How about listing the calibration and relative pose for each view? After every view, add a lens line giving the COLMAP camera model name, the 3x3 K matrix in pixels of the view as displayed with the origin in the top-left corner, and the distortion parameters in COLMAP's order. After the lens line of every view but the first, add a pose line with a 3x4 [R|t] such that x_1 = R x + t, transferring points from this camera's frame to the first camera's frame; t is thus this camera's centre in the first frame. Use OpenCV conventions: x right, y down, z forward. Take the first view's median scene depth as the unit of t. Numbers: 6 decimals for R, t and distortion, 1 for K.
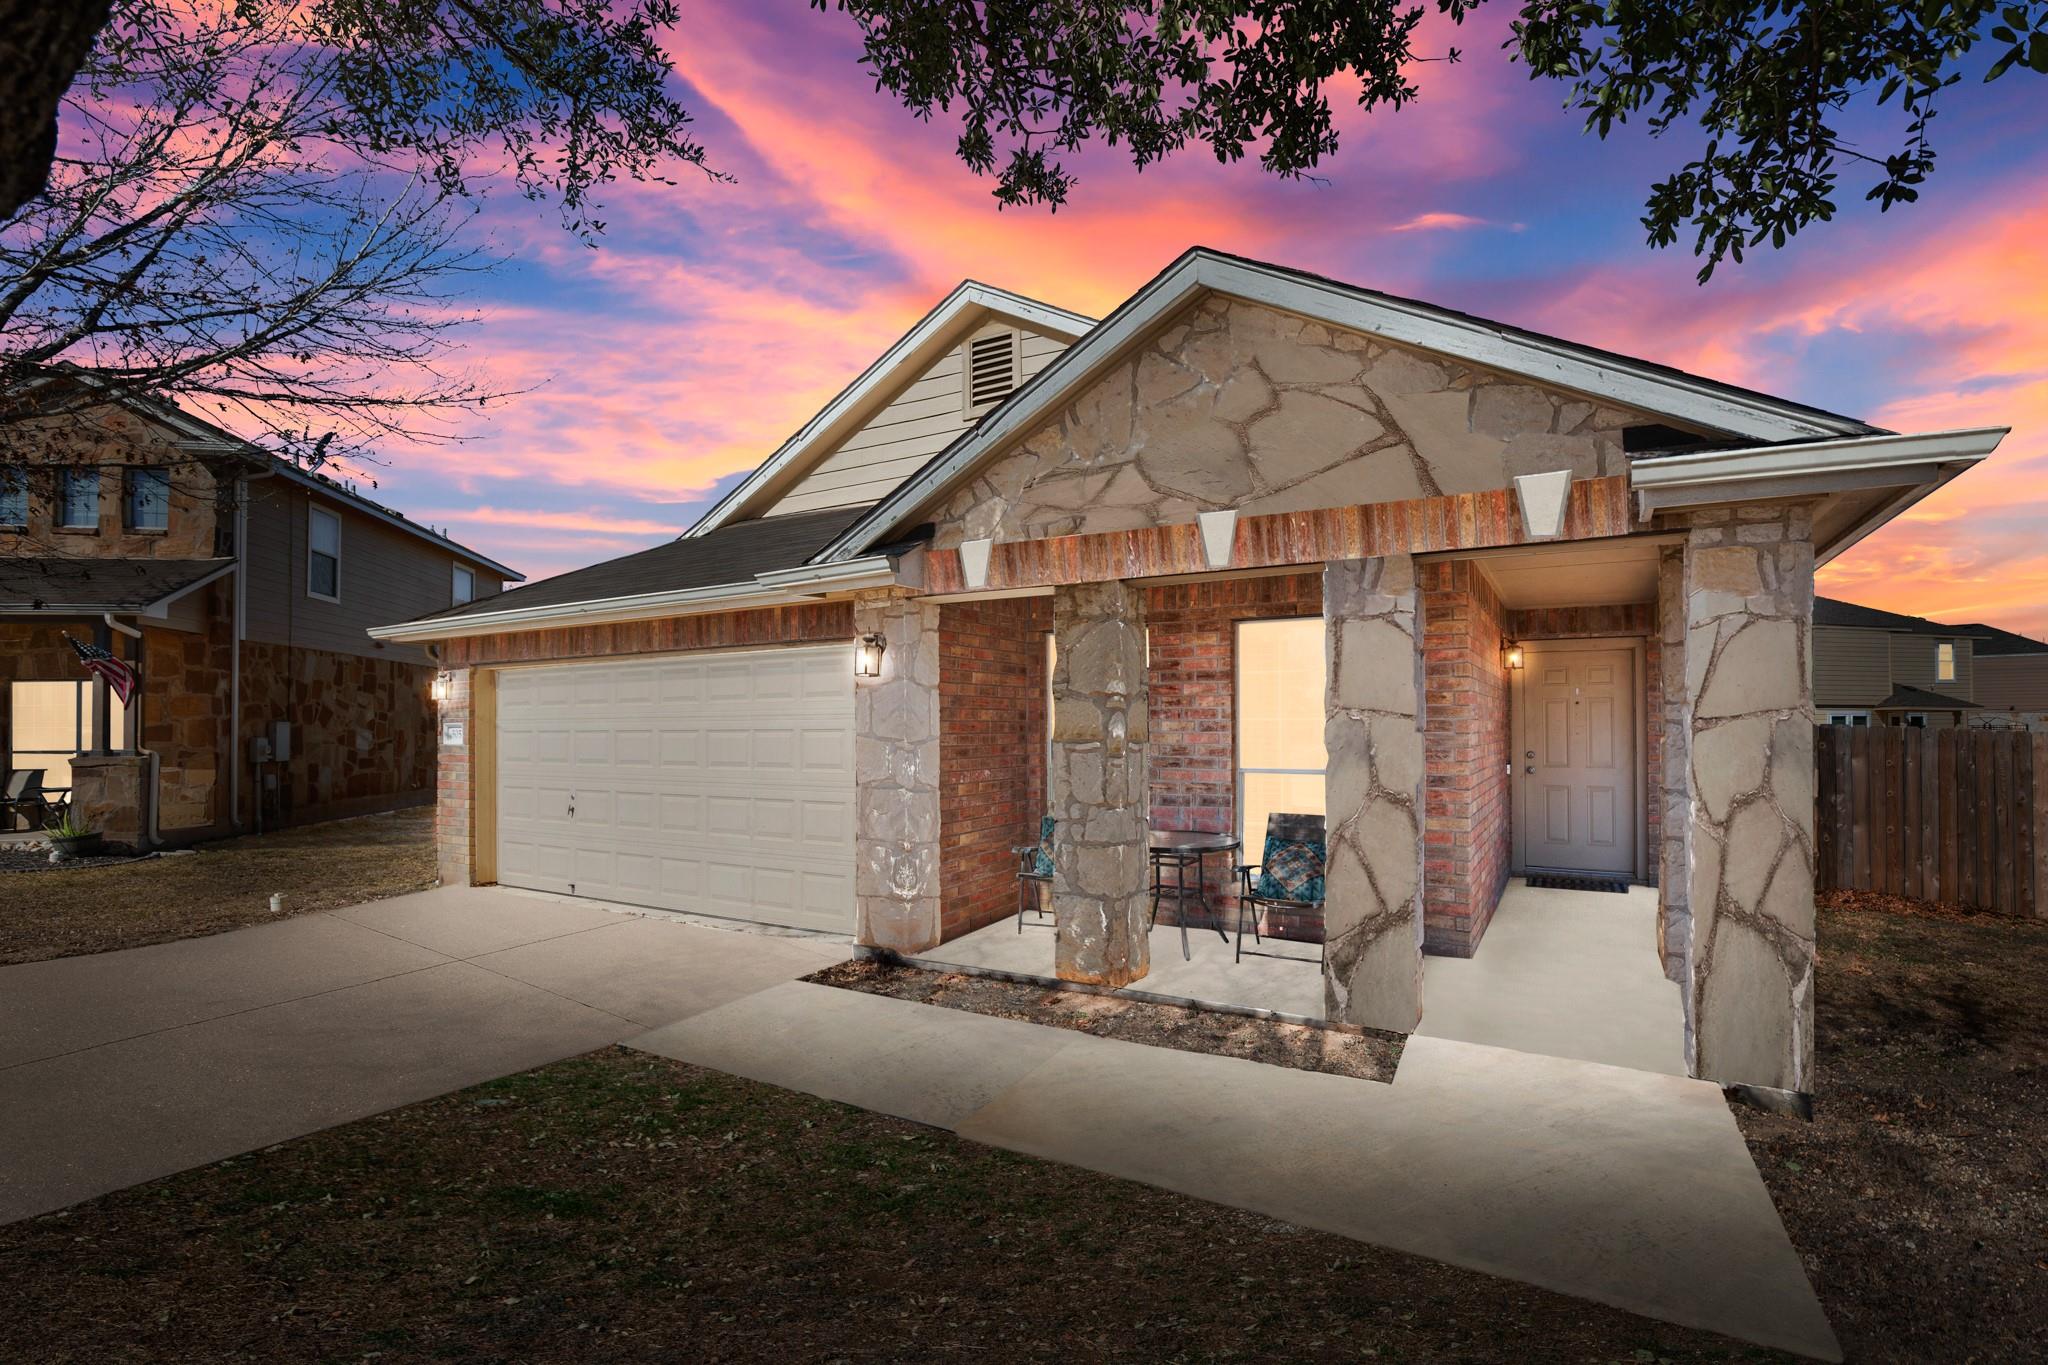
lens RADIAL K [[939.5, 0, 1033.4], [0, 939.5, 707.0], [0, 0, 1]] dist [-0.019988, 0.003455]
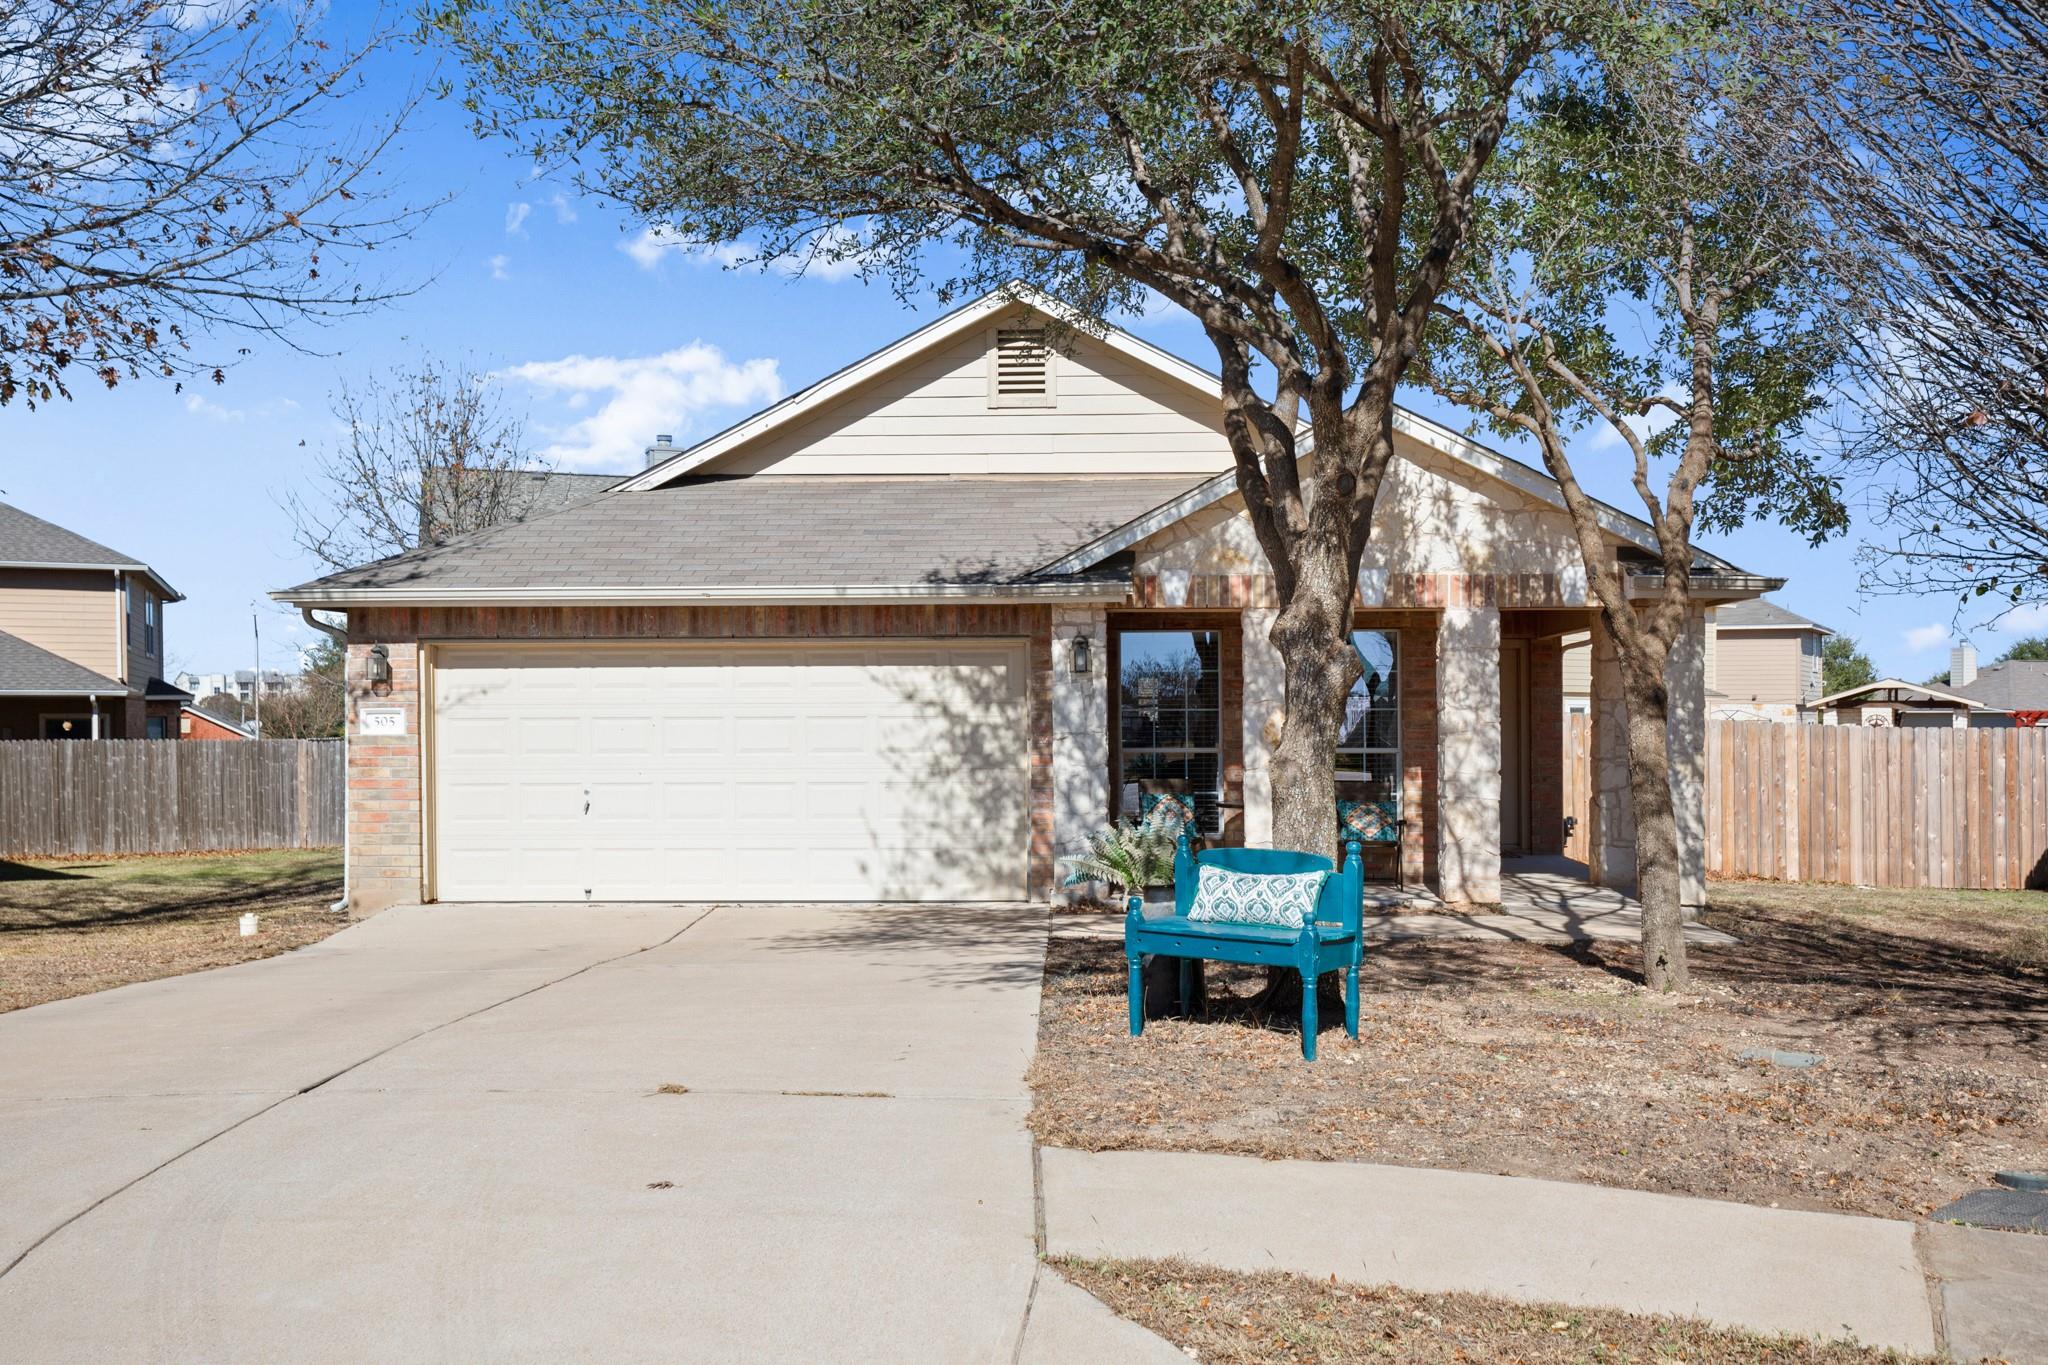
lens RADIAL K [[1967.0, 0, 1018.3], [0, 1967.0, 688.4], [0, 0, 1]] dist [0.159431, 0.000000]
pose [[0.892233, 0.010341, 0.451457, -1.408108], [-0.011418, 0.999935, -0.000340, -0.010493], [-0.451431, -0.004851, 0.892293, -1.262401]]
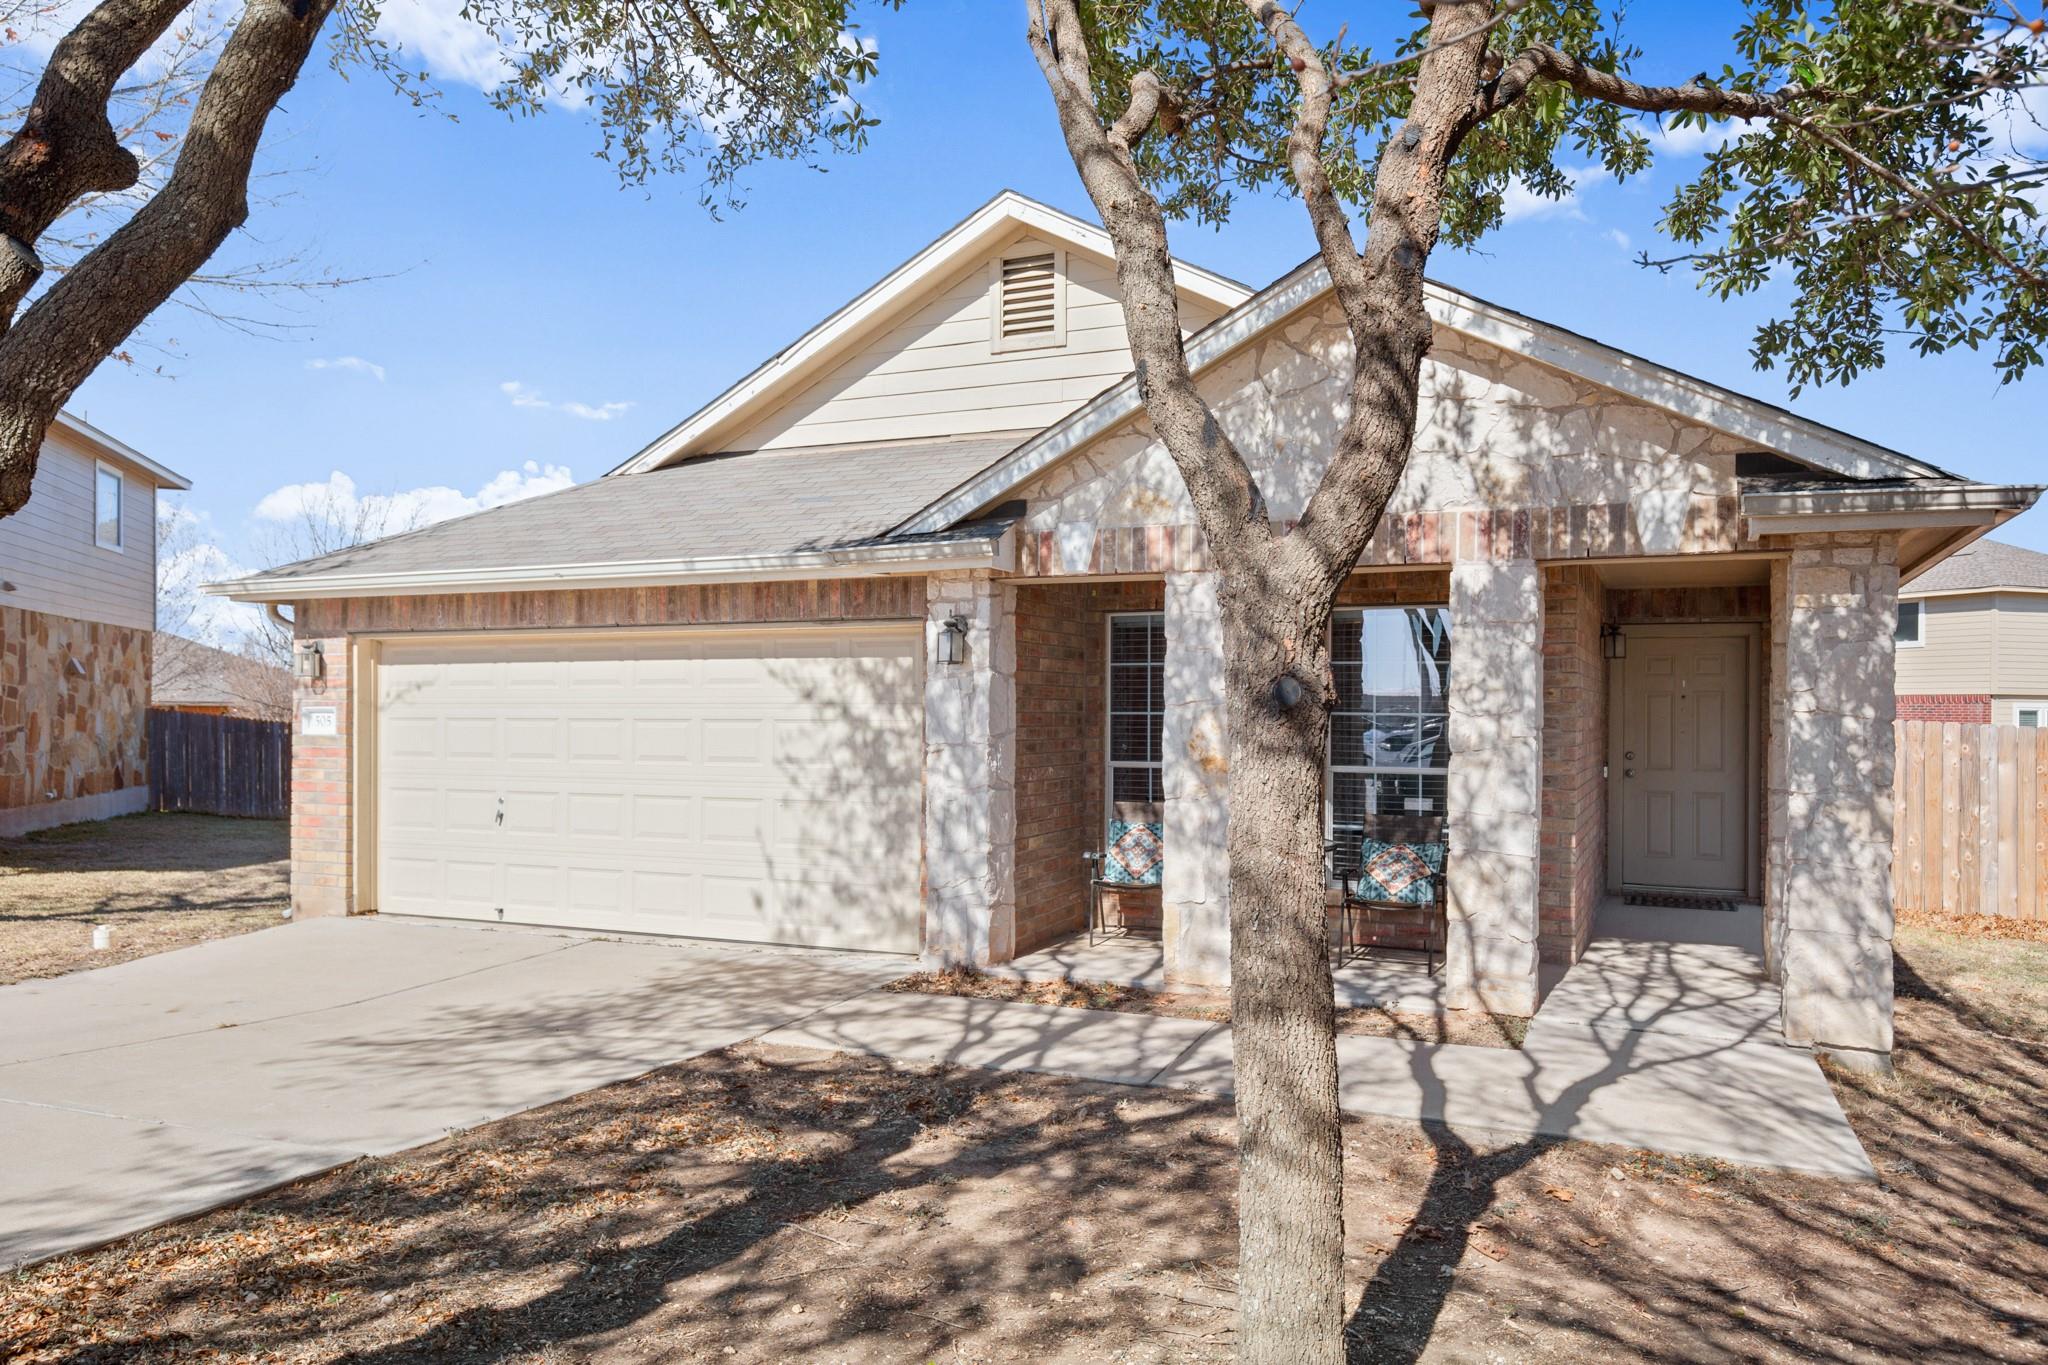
lens RADIAL K [[1426.2, 0, 1024.8], [0, 1426.2, 696.2], [0, 0, 1]] dist [0.060410, -0.013532]
pose [[0.994588, 0.010666, 0.103345, -0.246311], [-0.011600, 0.999897, 0.008437, -0.013380], [-0.103244, -0.009590, 0.994610, -0.404472]]
